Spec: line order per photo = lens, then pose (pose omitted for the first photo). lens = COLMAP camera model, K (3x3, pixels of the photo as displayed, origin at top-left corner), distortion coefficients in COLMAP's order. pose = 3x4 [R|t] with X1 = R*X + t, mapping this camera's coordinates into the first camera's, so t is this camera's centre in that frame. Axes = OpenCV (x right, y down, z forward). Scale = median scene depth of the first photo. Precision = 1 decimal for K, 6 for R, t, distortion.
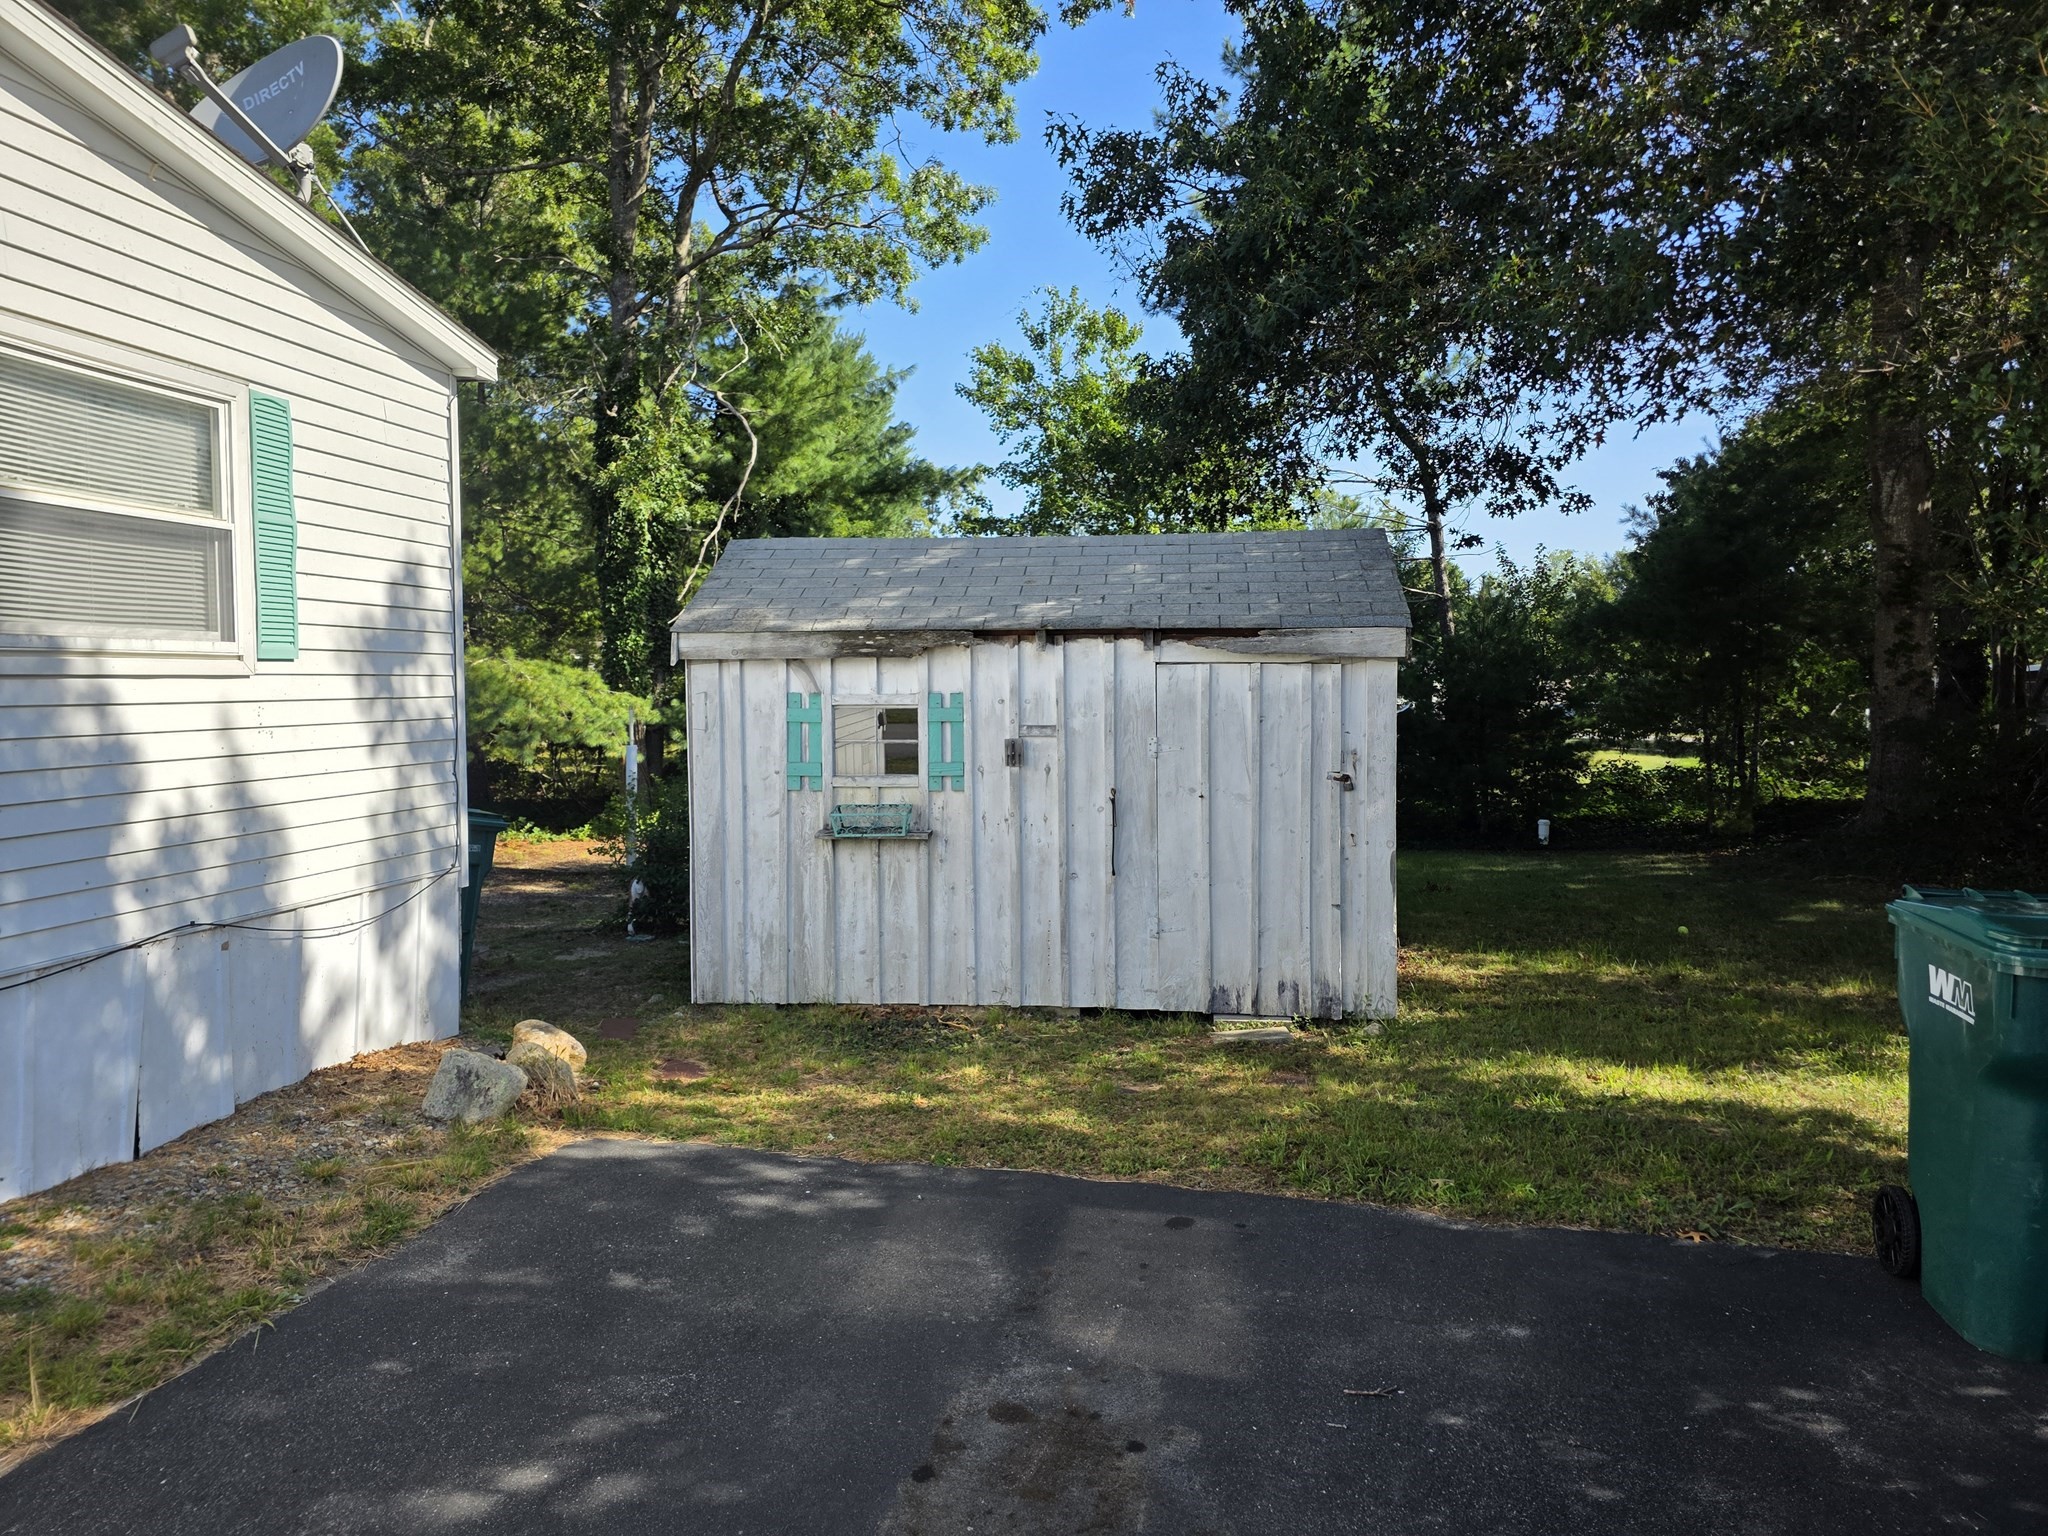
lens RADIAL K [[1375.3, 0, 1021.8], [0, 1375.3, 753.5], [0, 0, 1]] dist [0.074418, -0.064646]
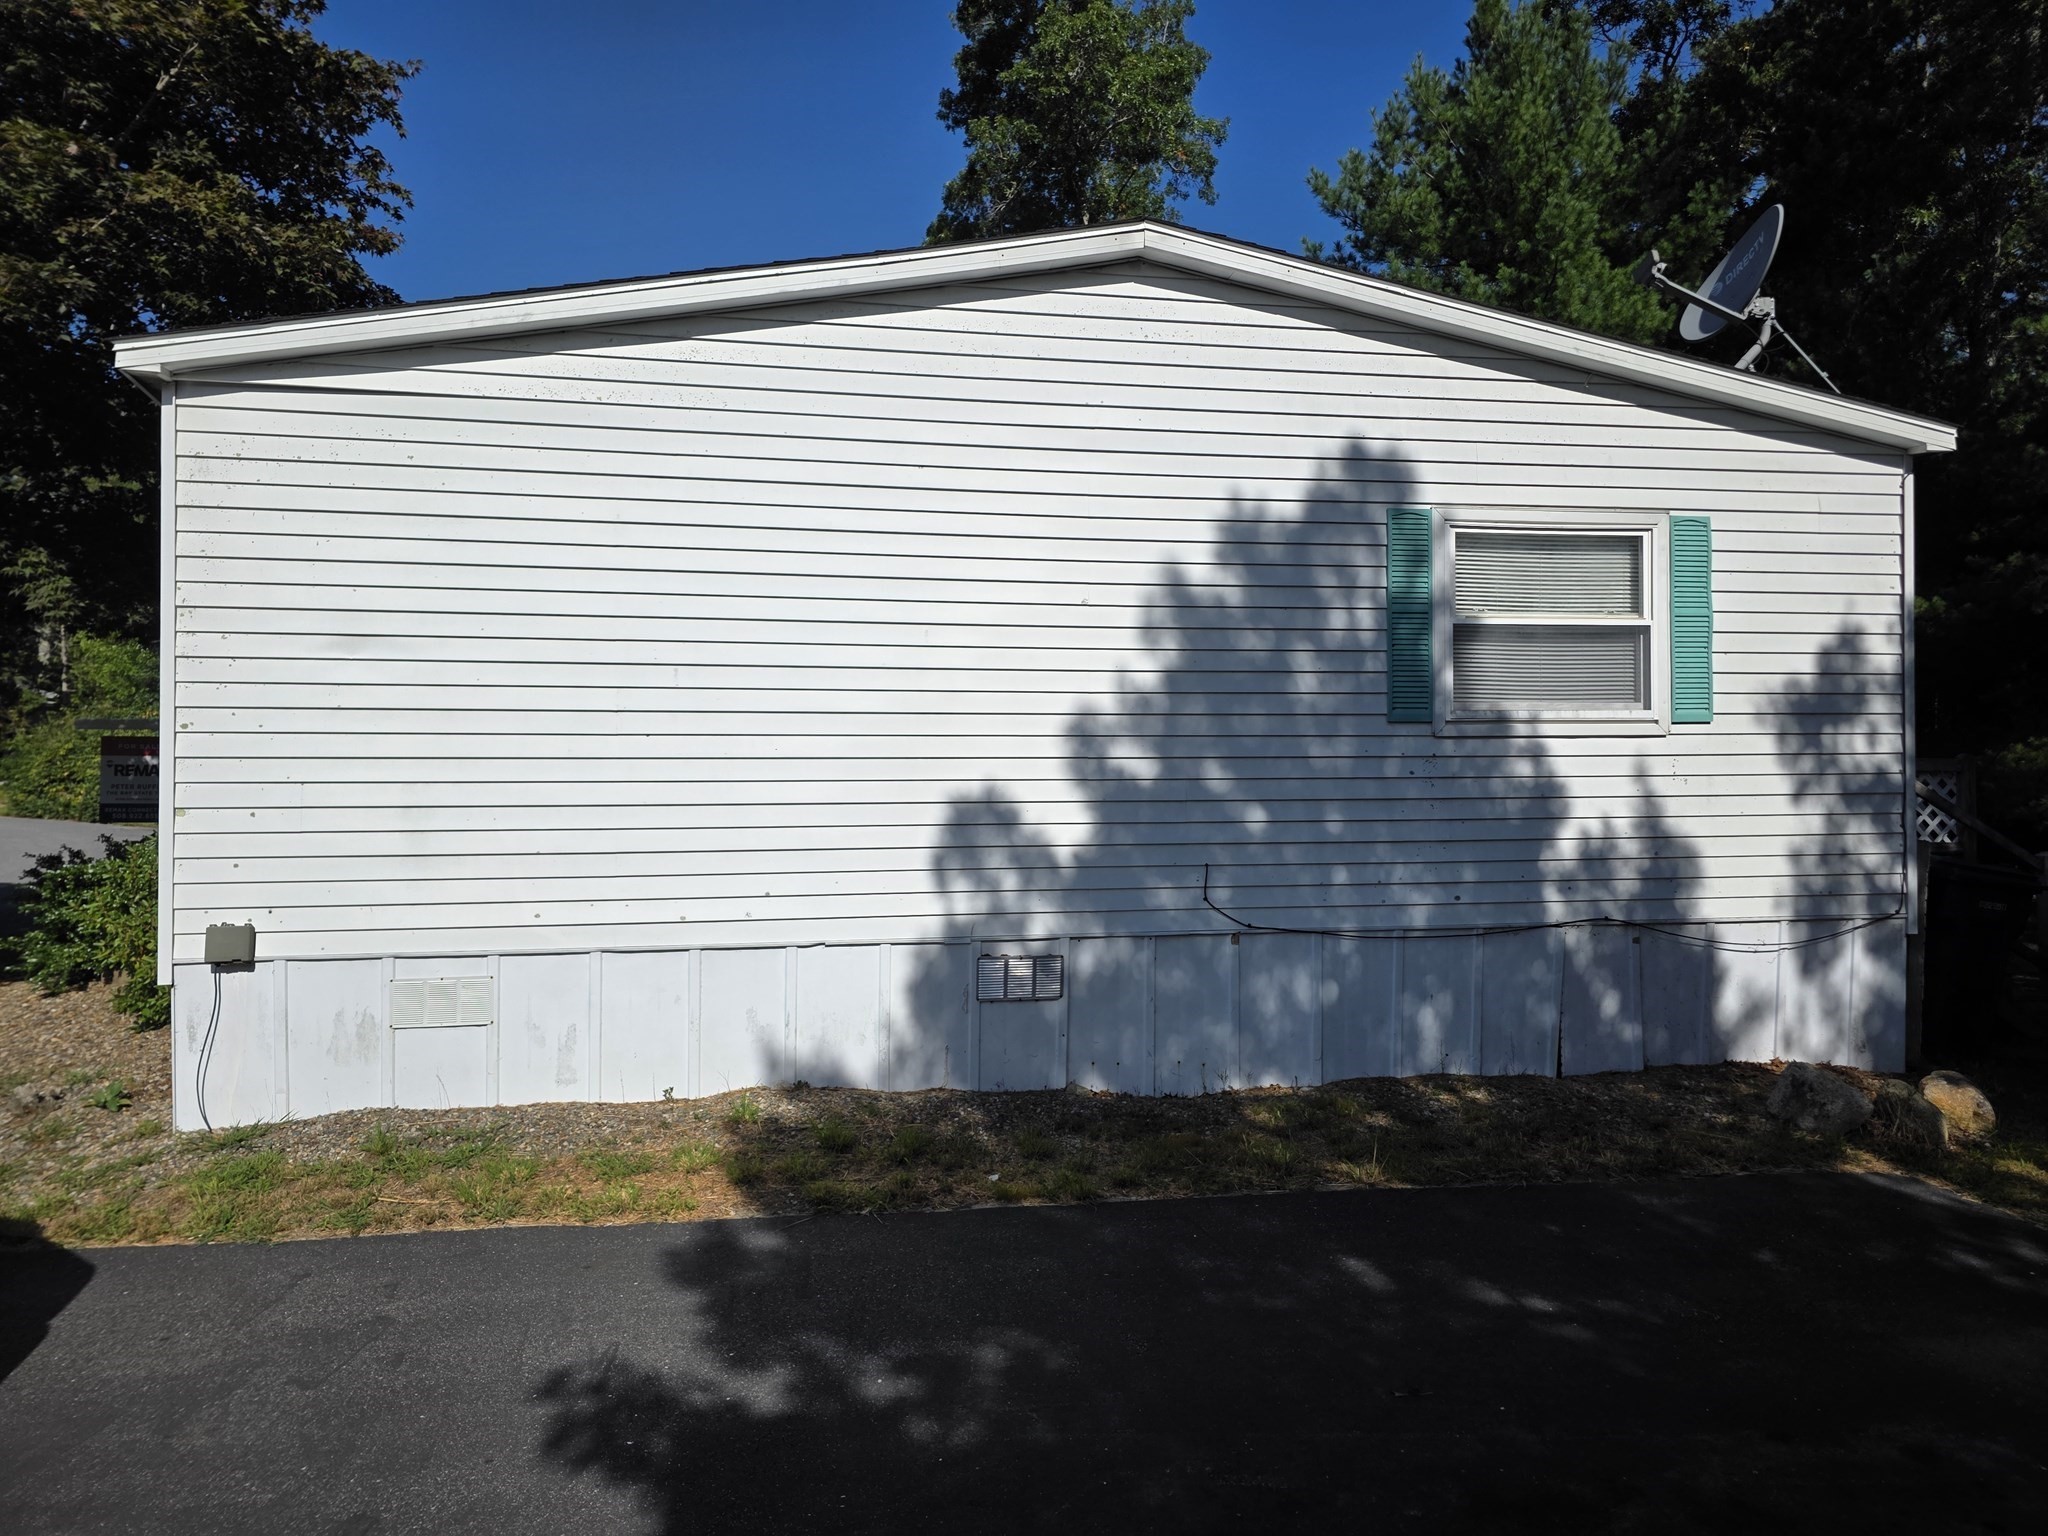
lens RADIAL K [[1375.3, 0, 1063.6], [0, 1375.3, 769.3], [0, 0, 1]] dist [0.074418, -0.064646]
pose [[0.372545, 0.022327, -0.927746, 0.428709], [-0.046953, 0.998884, 0.005184, -0.004566], [0.926826, 0.041629, 0.373177, 0.002888]]
